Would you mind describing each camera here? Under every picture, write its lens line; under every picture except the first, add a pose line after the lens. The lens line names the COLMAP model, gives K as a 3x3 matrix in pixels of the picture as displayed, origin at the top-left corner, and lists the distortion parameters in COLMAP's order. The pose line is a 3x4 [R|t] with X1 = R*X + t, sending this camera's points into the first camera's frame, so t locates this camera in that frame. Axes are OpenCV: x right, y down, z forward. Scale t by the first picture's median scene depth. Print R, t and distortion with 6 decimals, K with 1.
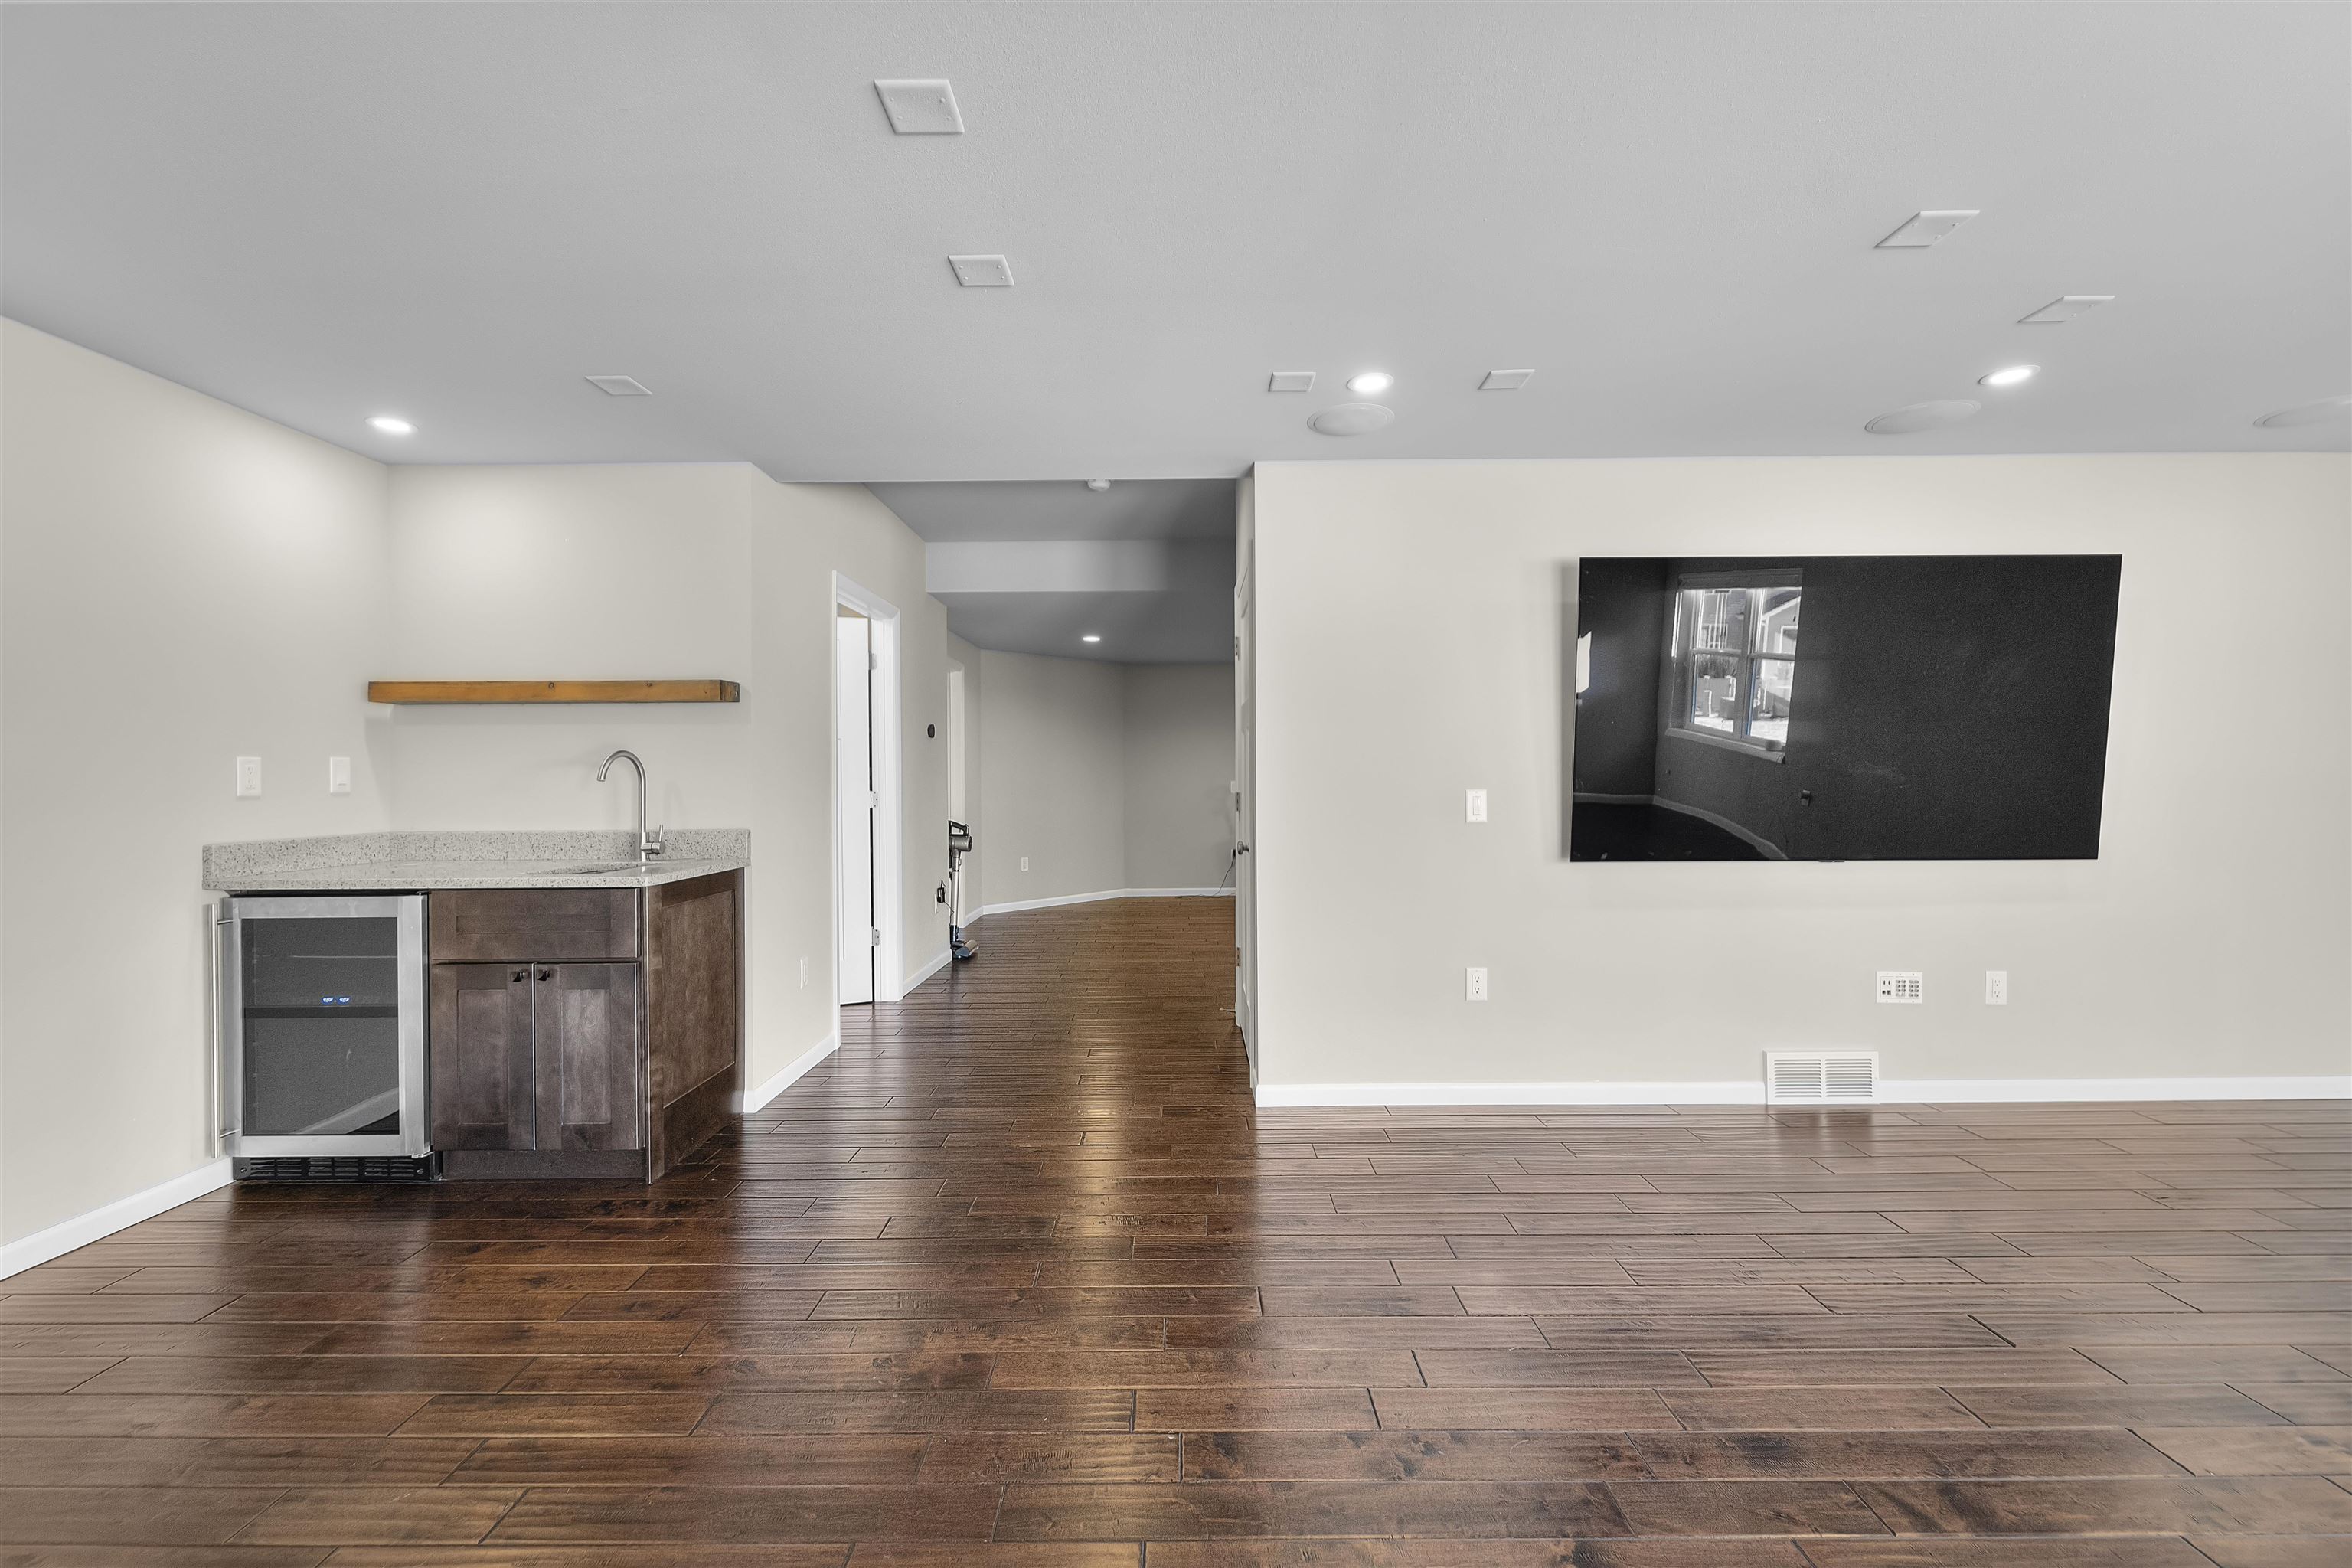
lens RADIAL K [[953.9, 0, 1176.0], [0, 953.9, 761.0], [0, 0, 1]] dist [-0.001402, -0.000216]
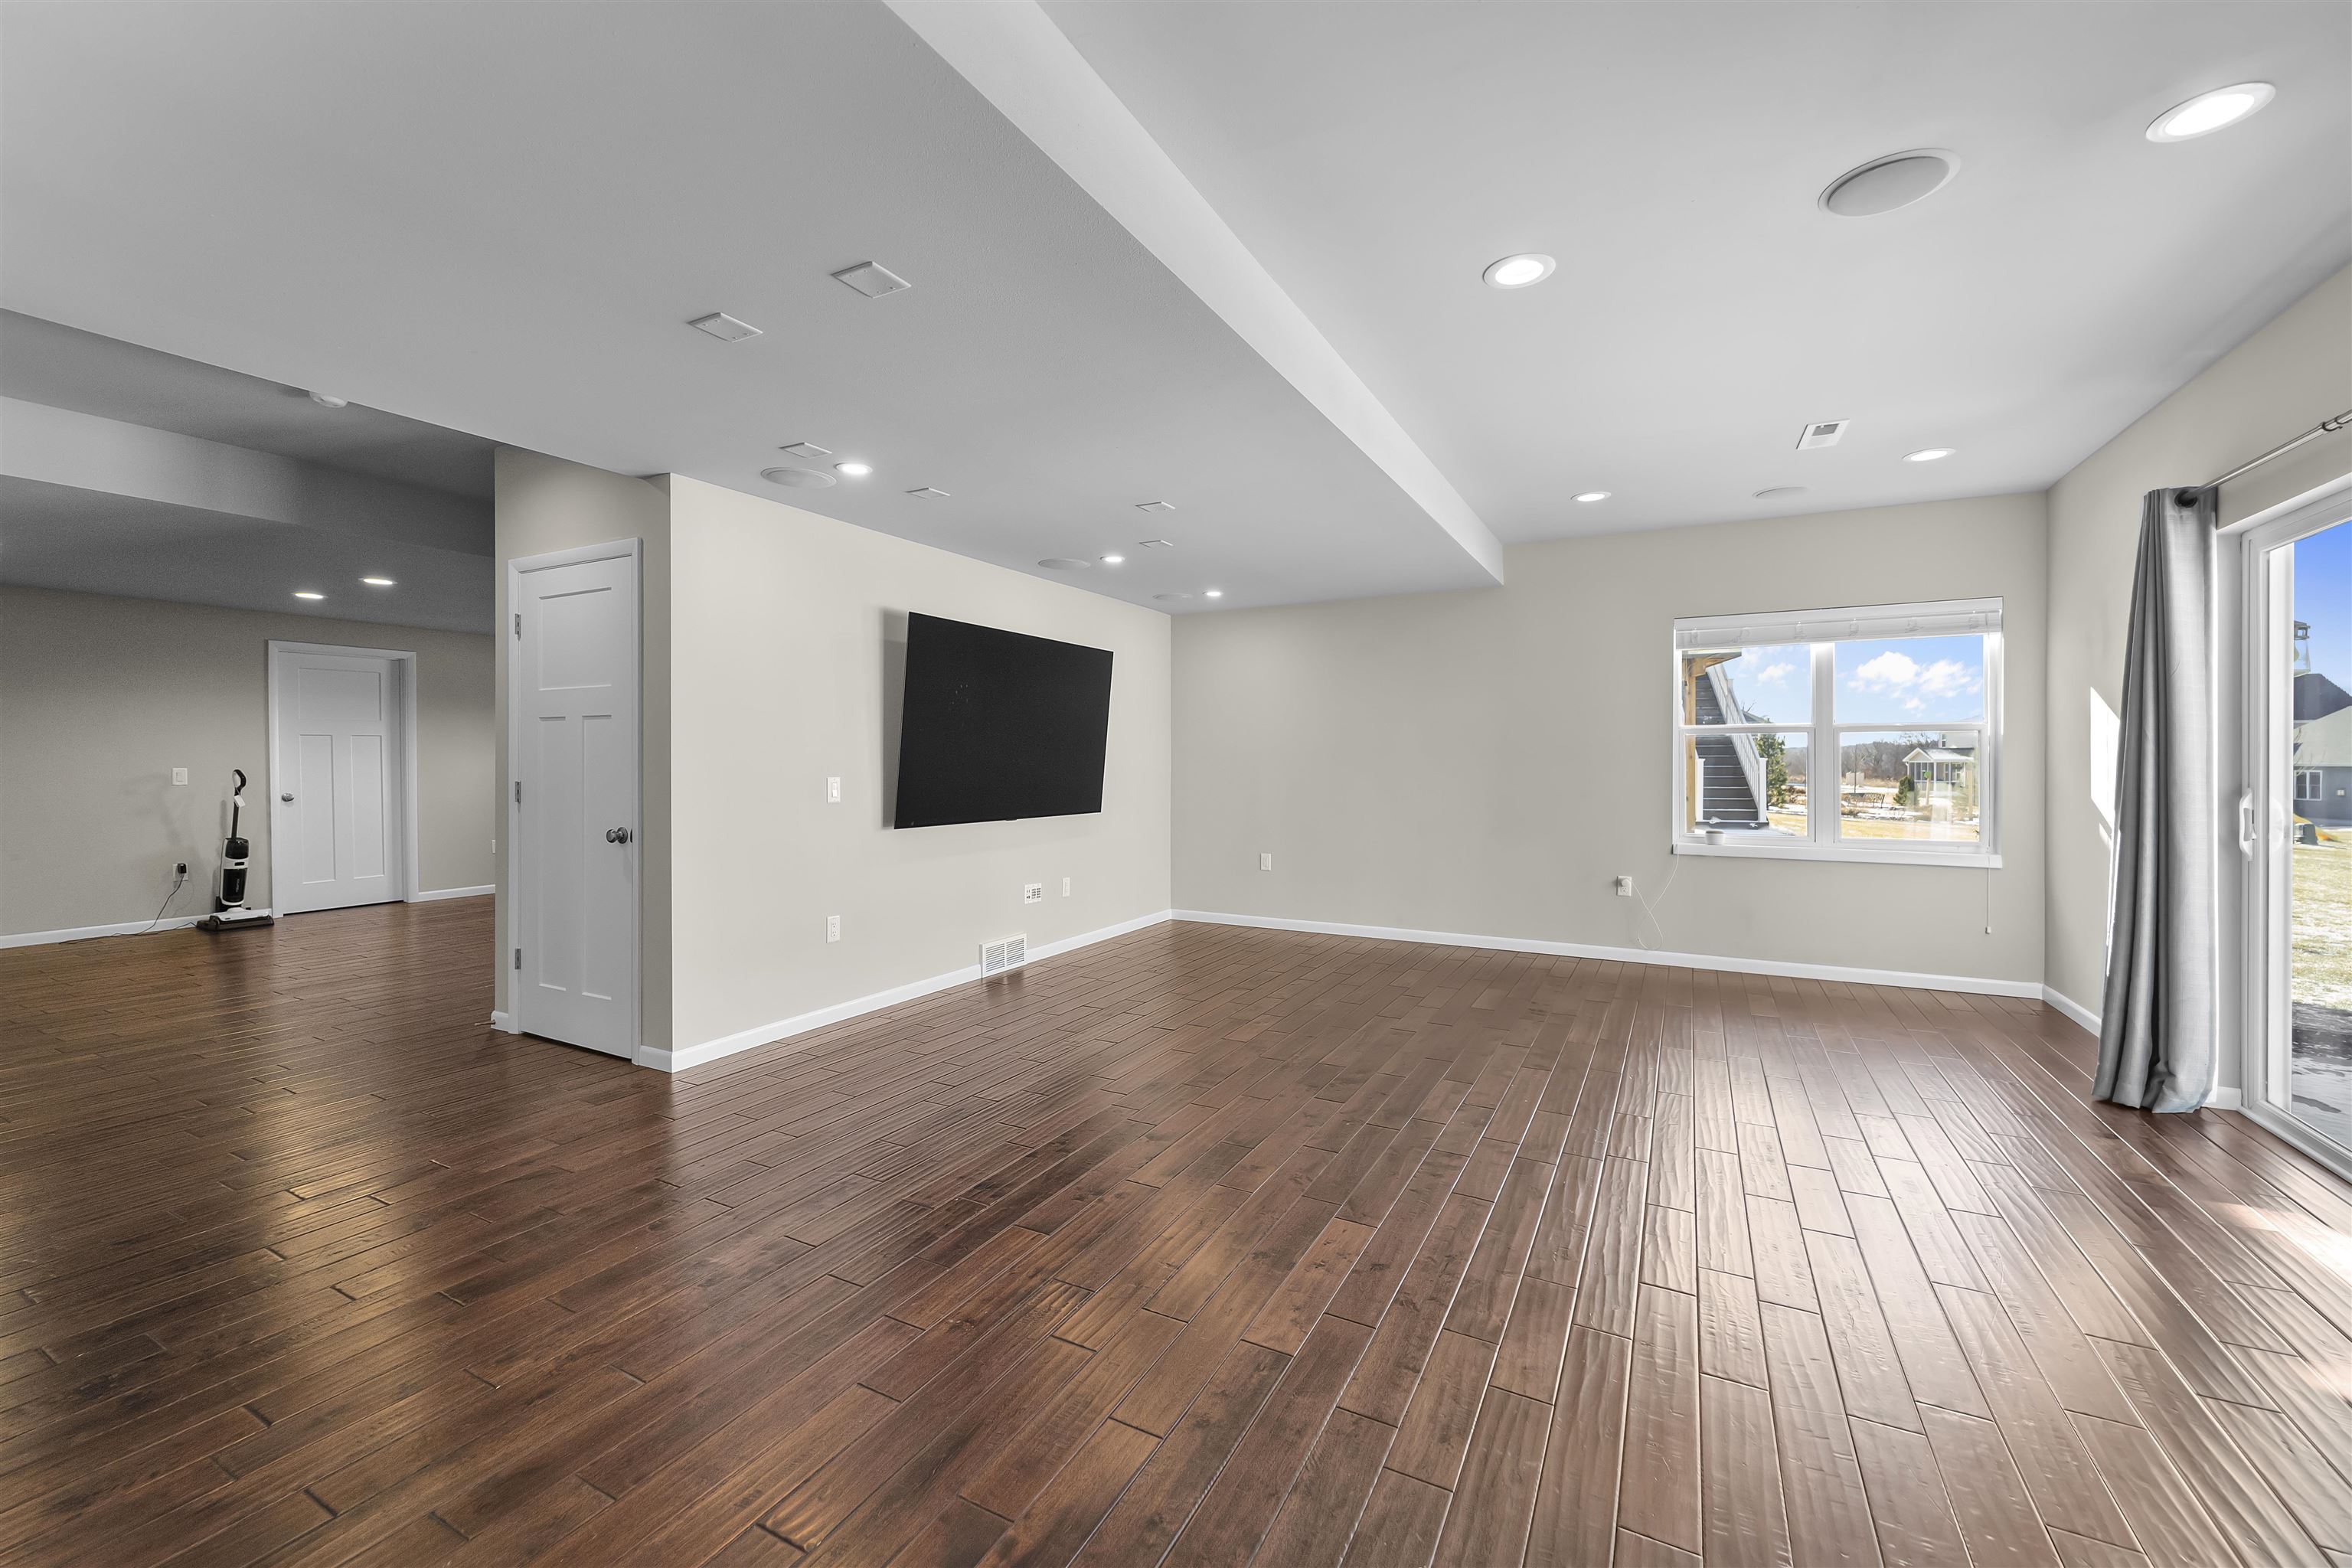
lens RADIAL K [[953.9, 0, 1176.0], [0, 953.9, 761.0], [0, 0, 1]] dist [-0.001402, -0.000216]
pose [[0.467514, 0.008662, 0.883943, -0.614721], [-0.014339, 0.999895, -0.002214, 0.004235], [-0.883869, -0.011640, 0.467589, -0.005843]]
